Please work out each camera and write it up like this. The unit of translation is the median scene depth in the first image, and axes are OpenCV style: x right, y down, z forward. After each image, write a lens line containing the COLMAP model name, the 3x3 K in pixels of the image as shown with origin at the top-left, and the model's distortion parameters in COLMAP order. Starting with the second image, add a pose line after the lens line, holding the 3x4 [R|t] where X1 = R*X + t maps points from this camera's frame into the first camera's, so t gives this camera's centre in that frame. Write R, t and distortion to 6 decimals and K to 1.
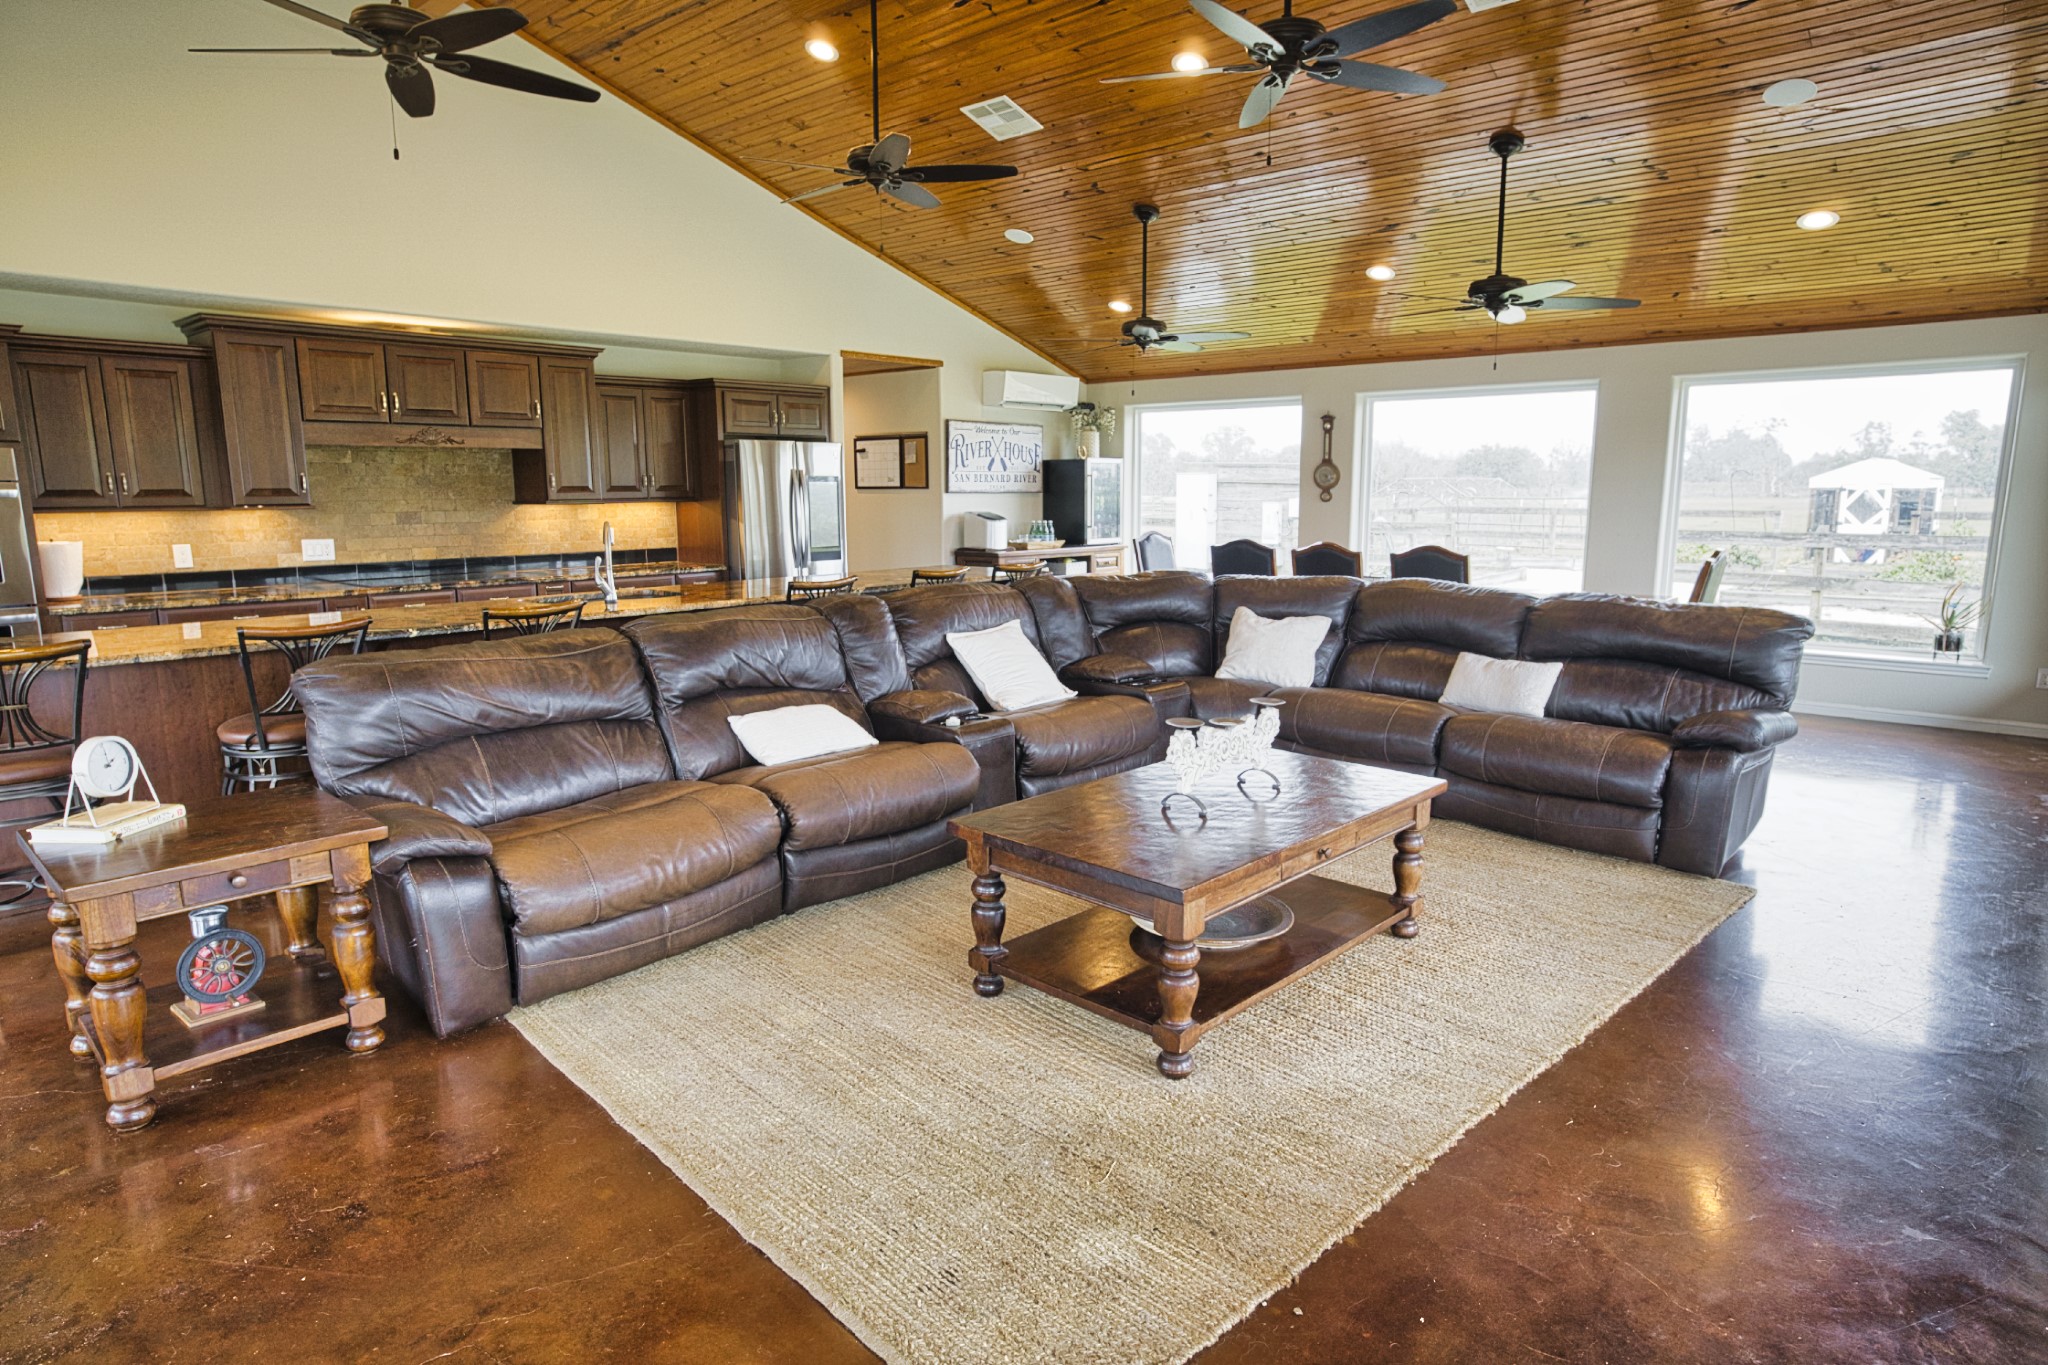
lens RADIAL K [[1154.2, 0, 1018.9], [0, 1154.2, 679.5], [0, 0, 1]] dist [-0.037553, 0.027128]
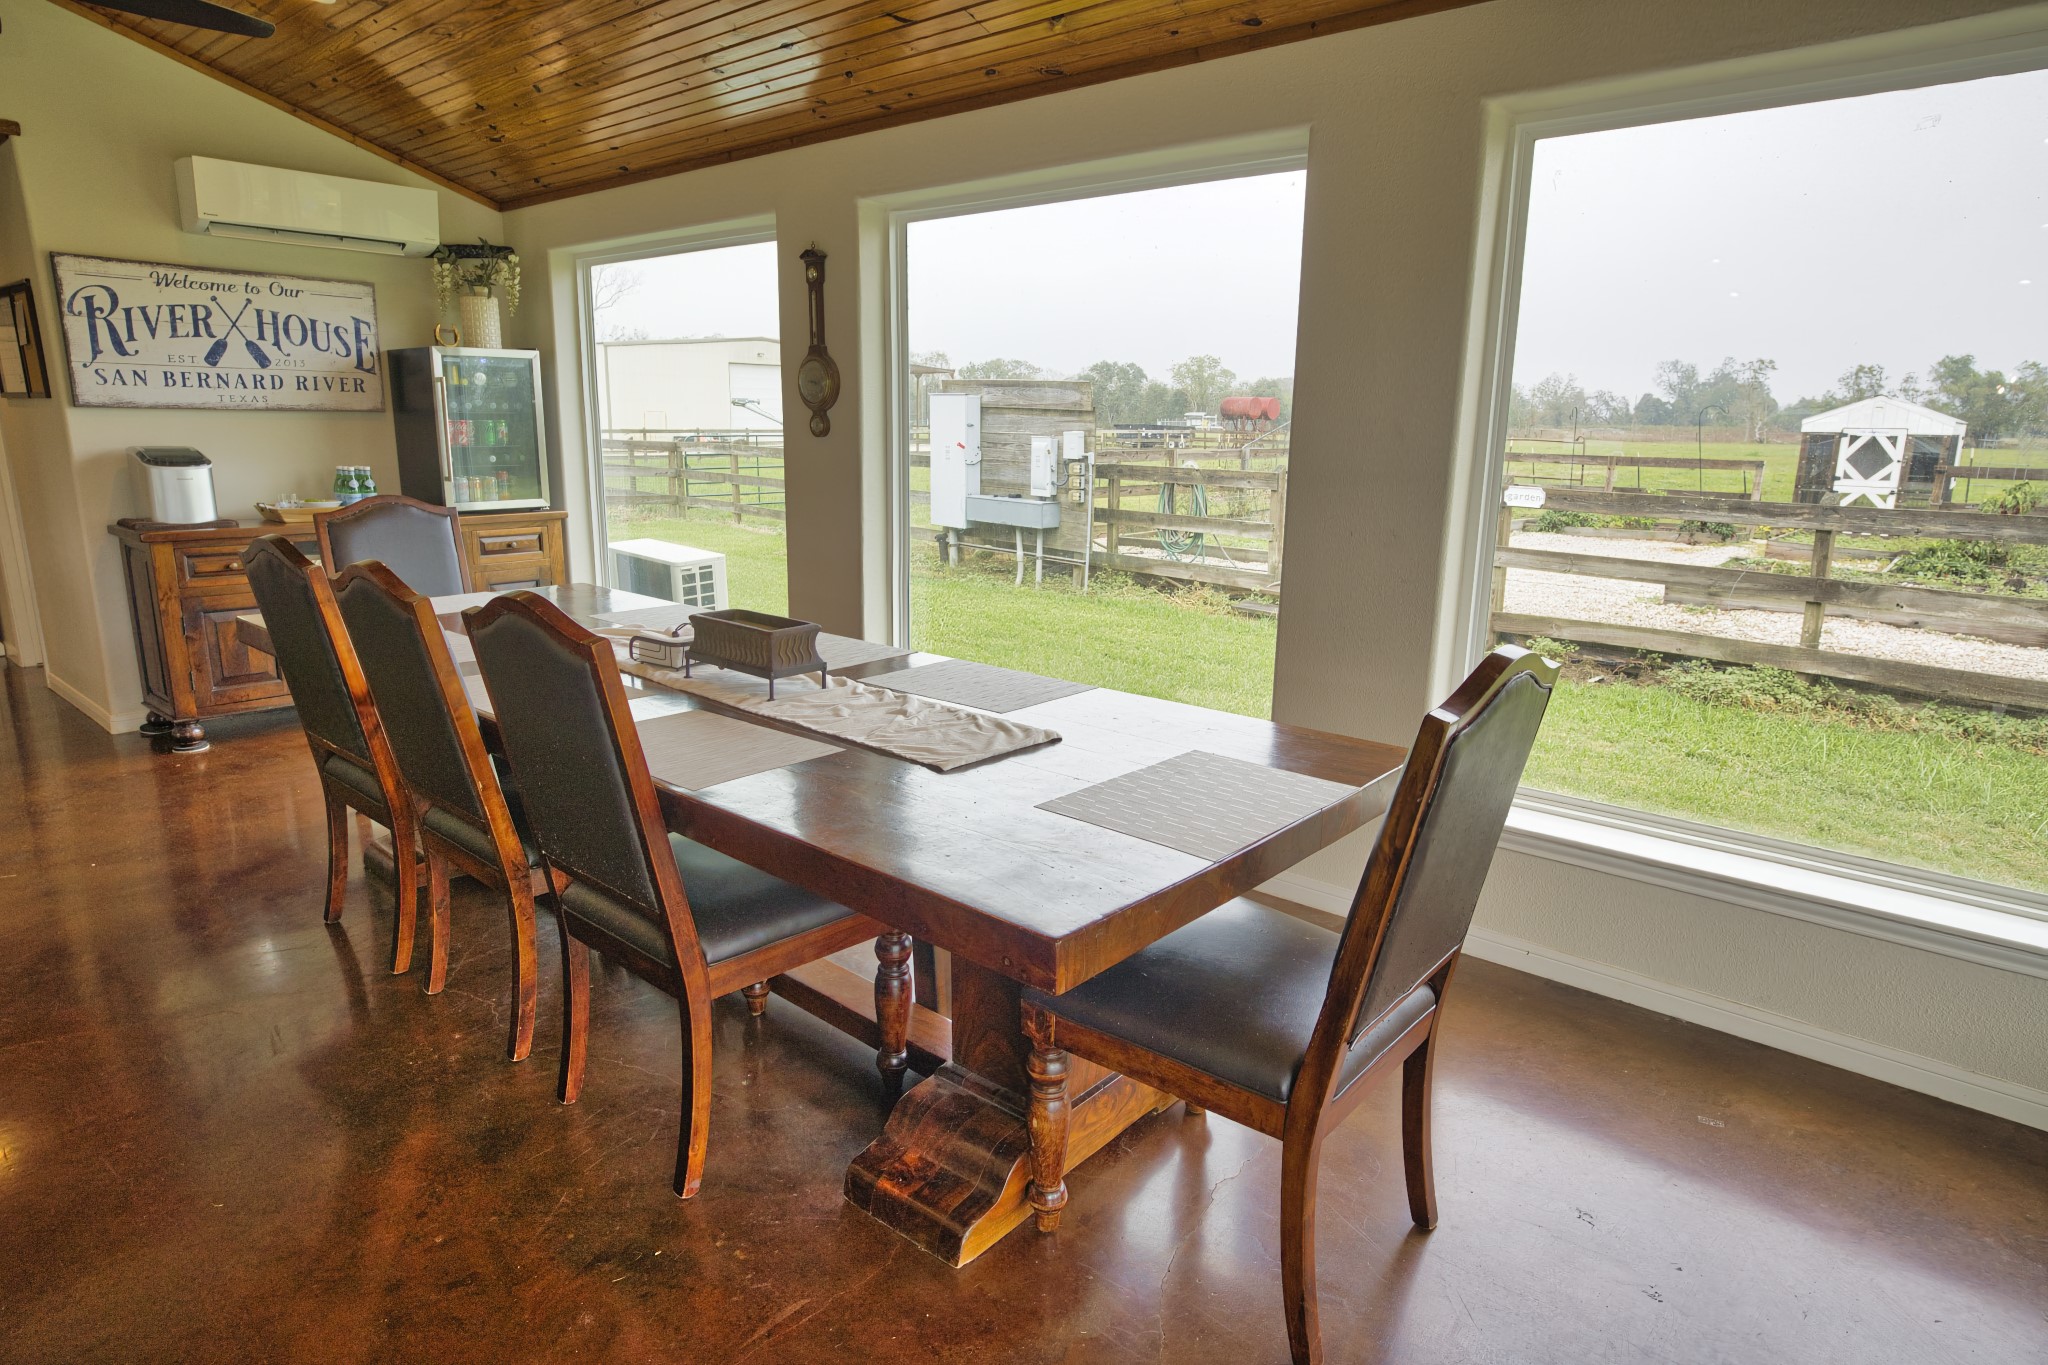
lens RADIAL K [[1154.2, 0, 1018.9], [0, 1154.2, 679.5], [0, 0, 1]] dist [-0.037553, 0.027128]
pose [[0.999730, 0.015484, 0.017332, 0.403222], [-0.016462, 0.998193, 0.057789, -0.096845], [-0.016406, -0.058059, 0.998178, 0.603635]]
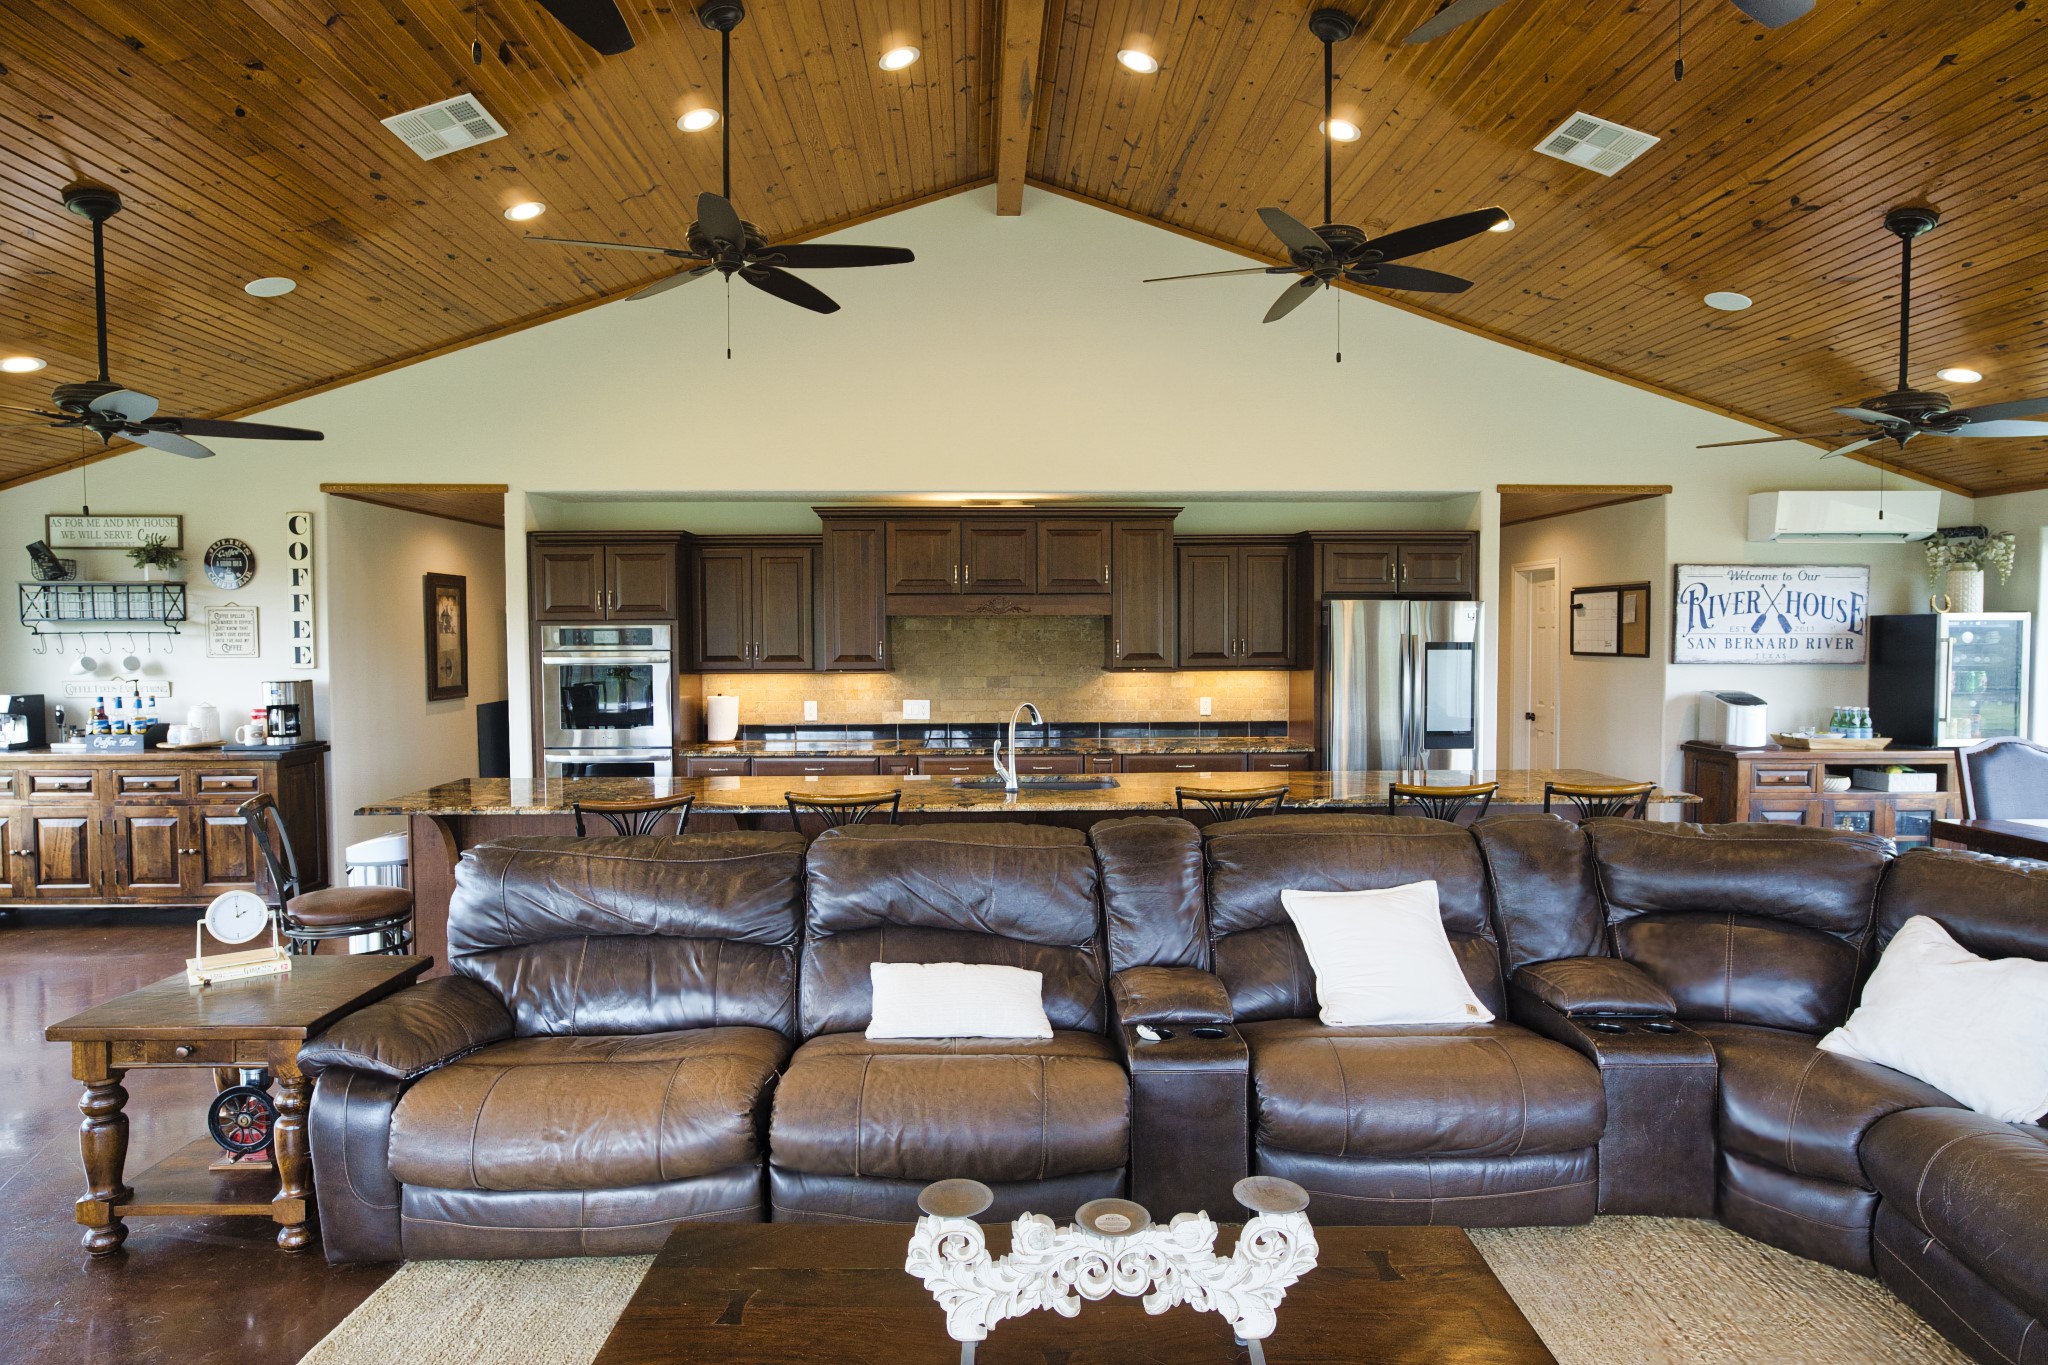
lens RADIAL K [[1154.2, 0, 1018.9], [0, 1154.2, 679.5], [0, 0, 1]] dist [-0.037553, 0.027128]
pose [[0.690286, 0.030259, -0.722903, 0.208928], [-0.118952, 0.990276, -0.072133, -0.062199], [0.713691, 0.135783, 0.687174, 0.260560]]
